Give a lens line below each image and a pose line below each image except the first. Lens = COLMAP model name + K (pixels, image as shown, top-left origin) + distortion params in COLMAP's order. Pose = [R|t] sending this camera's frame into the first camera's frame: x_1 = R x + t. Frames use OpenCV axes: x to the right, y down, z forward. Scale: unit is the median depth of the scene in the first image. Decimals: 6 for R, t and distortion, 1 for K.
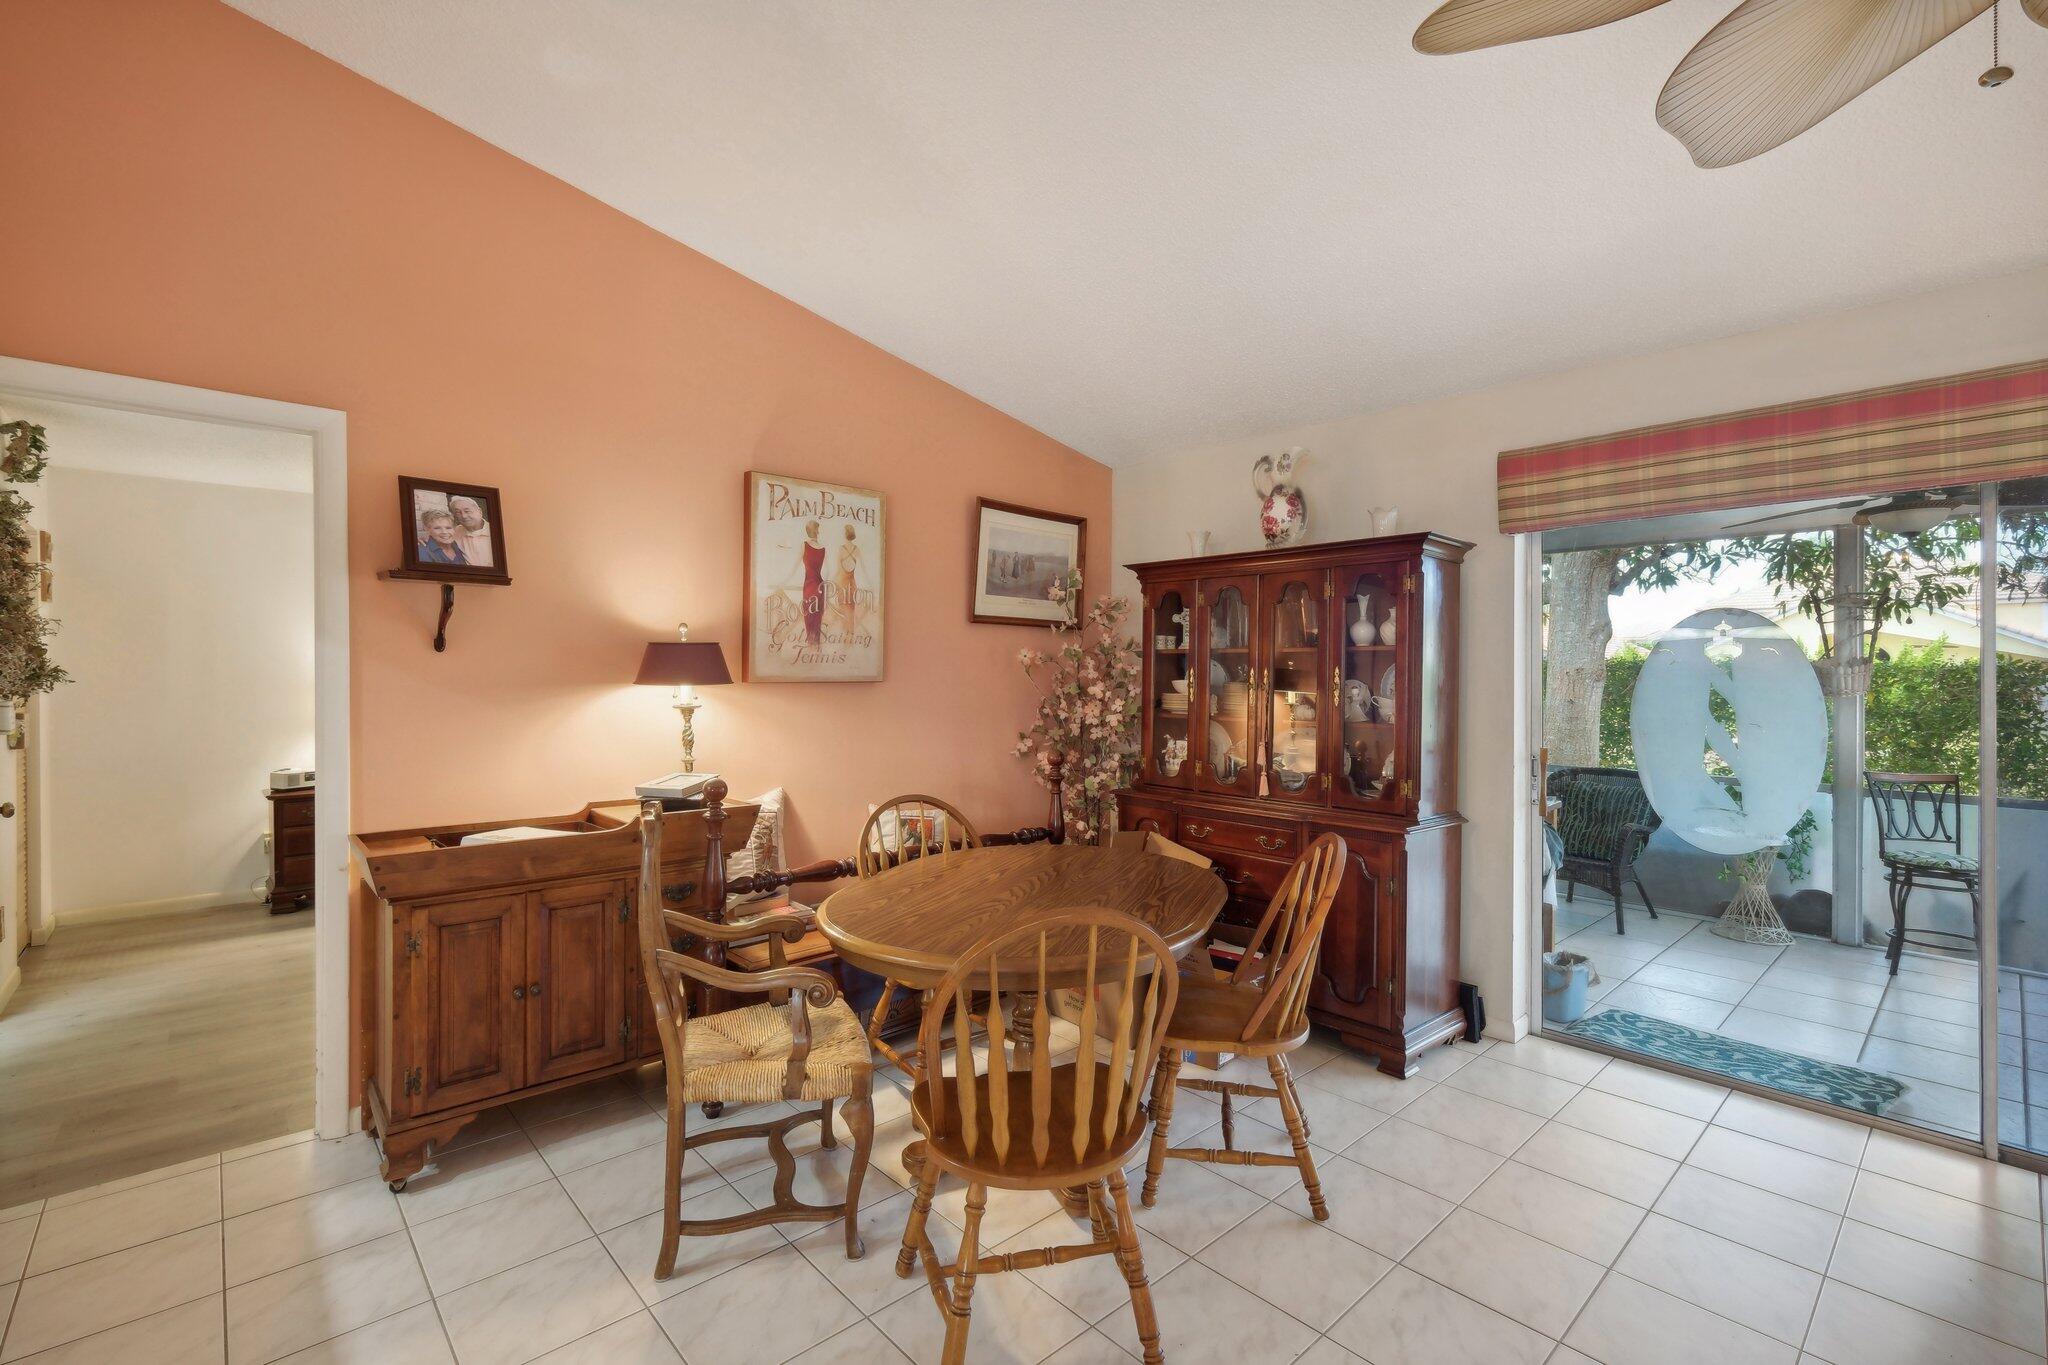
lens RADIAL K [[937.8, 0, 1043.5], [0, 937.8, 670.6], [0, 0, 1]] dist [0.001476, -0.001736]
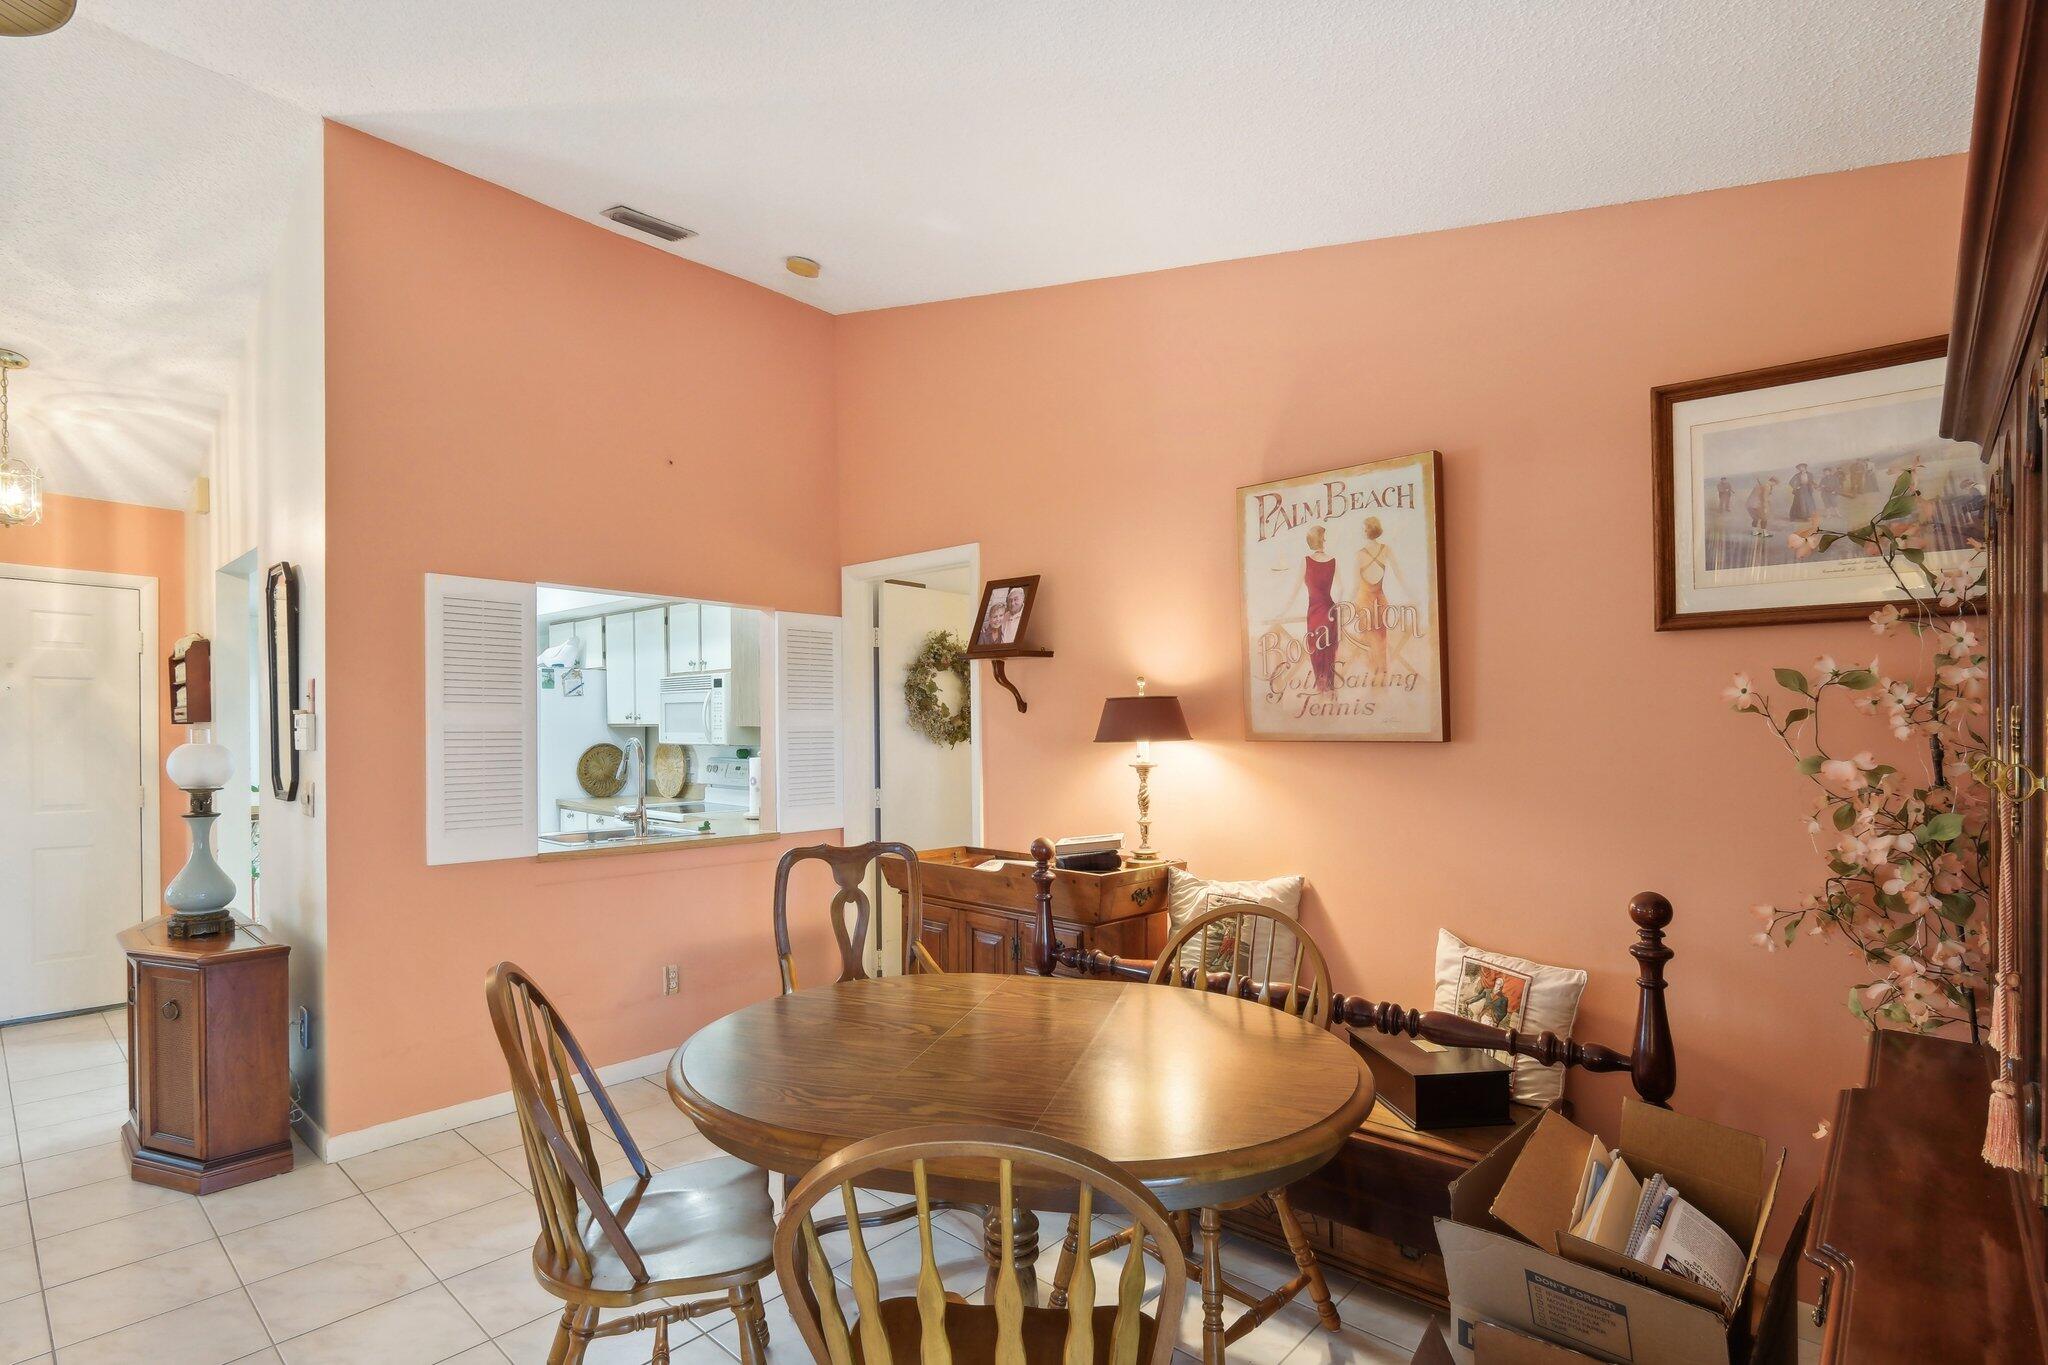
lens RADIAL K [[937.8, 0, 1054.8], [0, 937.8, 724.6], [0, 0, 1]] dist [0.001476, -0.001736]
pose [[0.083929, -0.006940, -0.996448, 0.495873], [0.001635, 0.999975, -0.006827, 0.003795], [0.996470, -0.001056, 0.083938, 0.746292]]
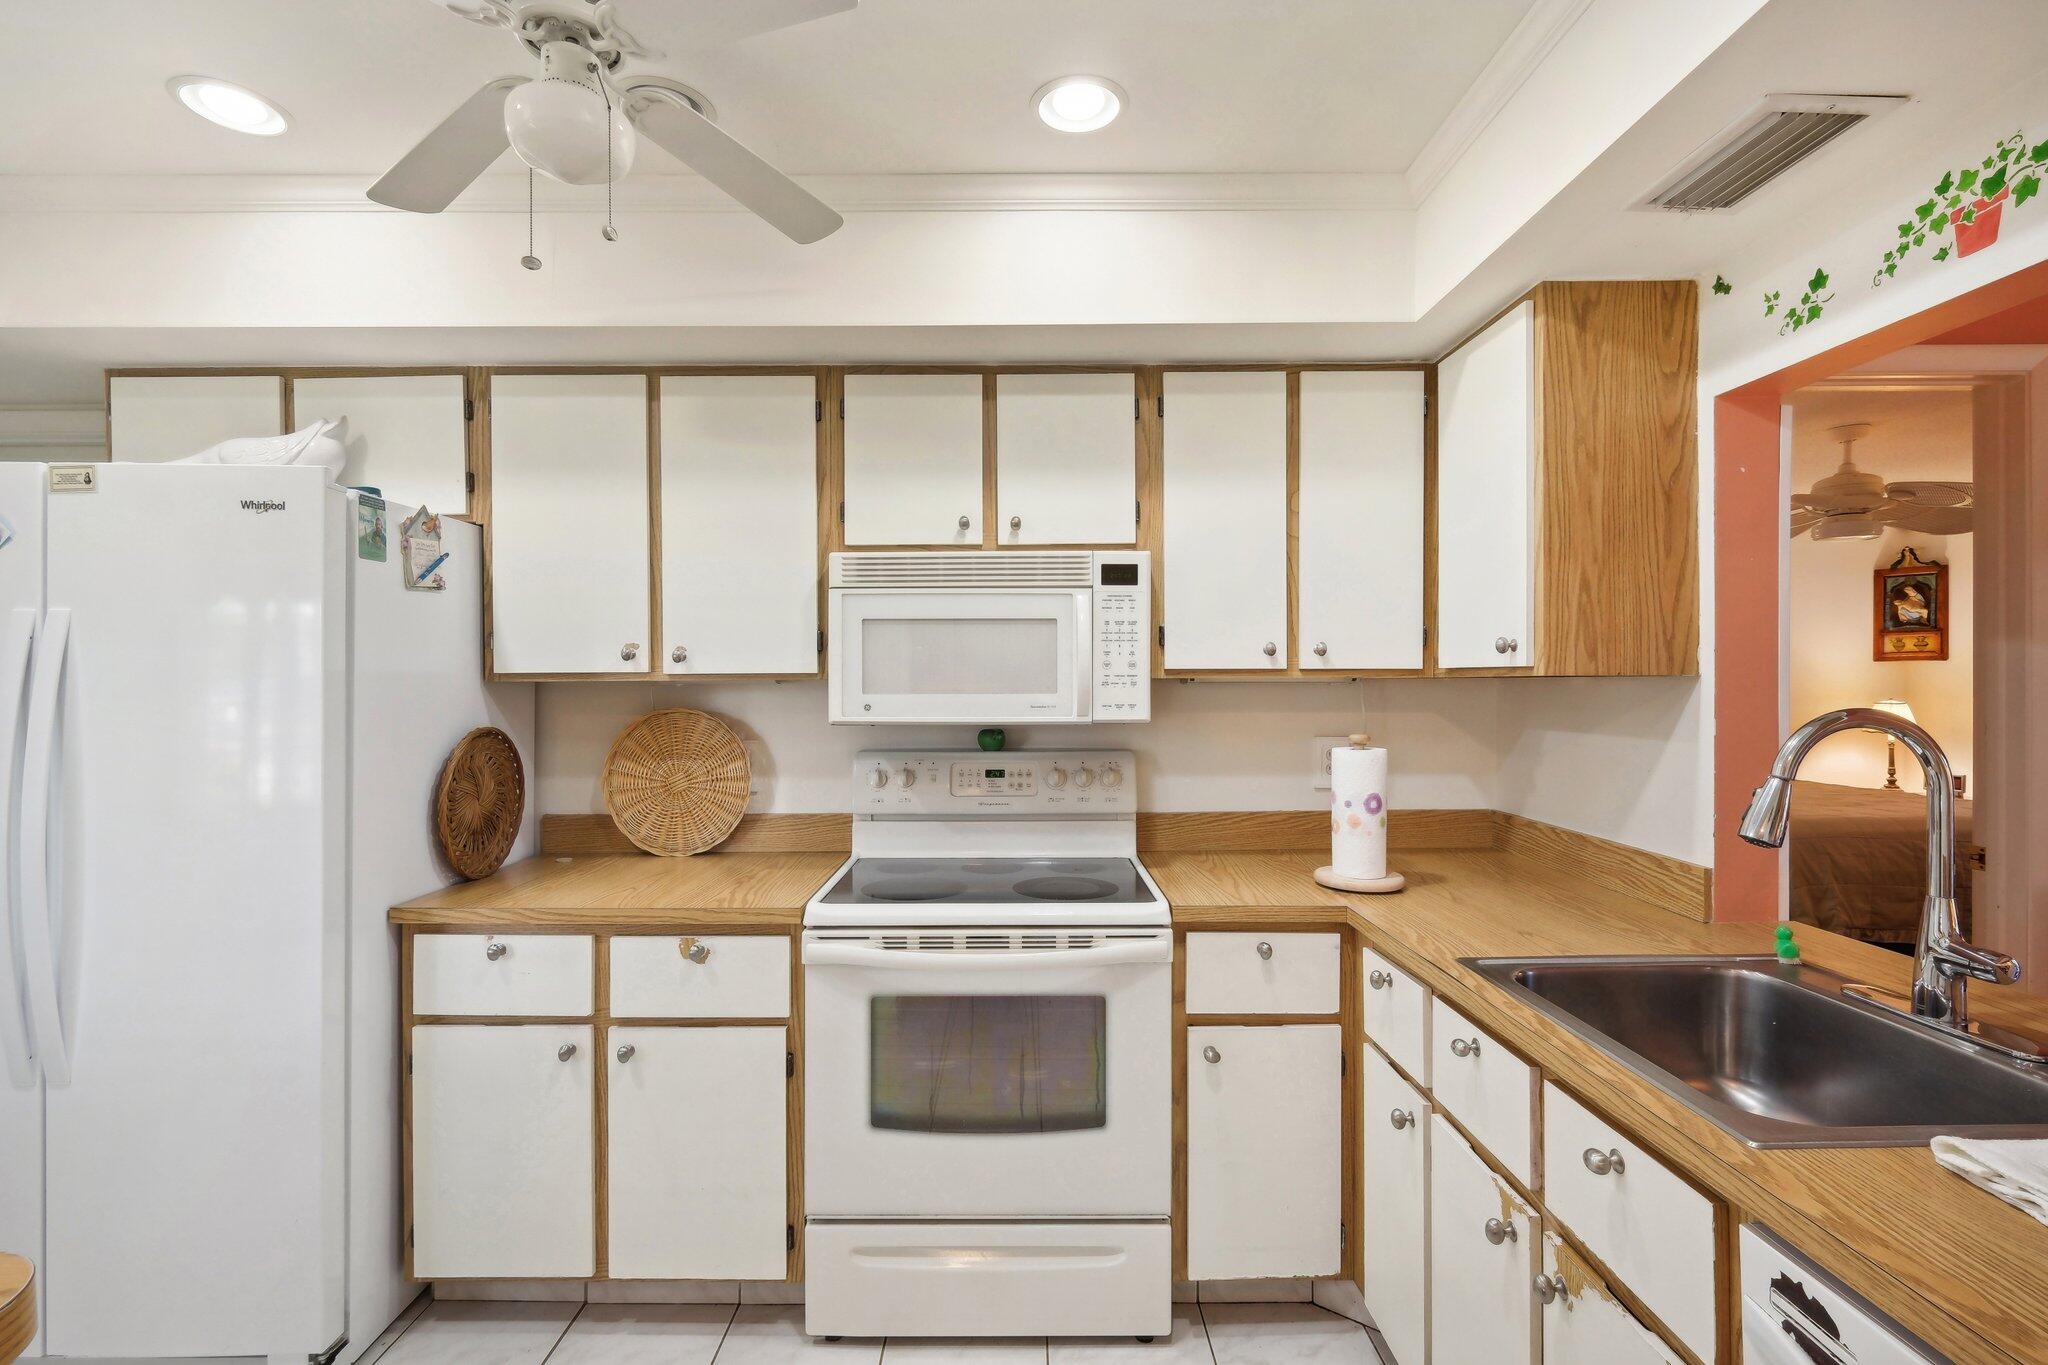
lens RADIAL K [[937.8, 0, 1033.6], [0, 937.8, 676.0], [0, 0, 1]] dist [0.001476, -0.001736]
pose [[0.719794, -0.011067, -0.694100, -0.629820], [0.009538, 0.999936, -0.006052, -0.002229], [0.694122, -0.002264, 0.719853, -0.145087]]
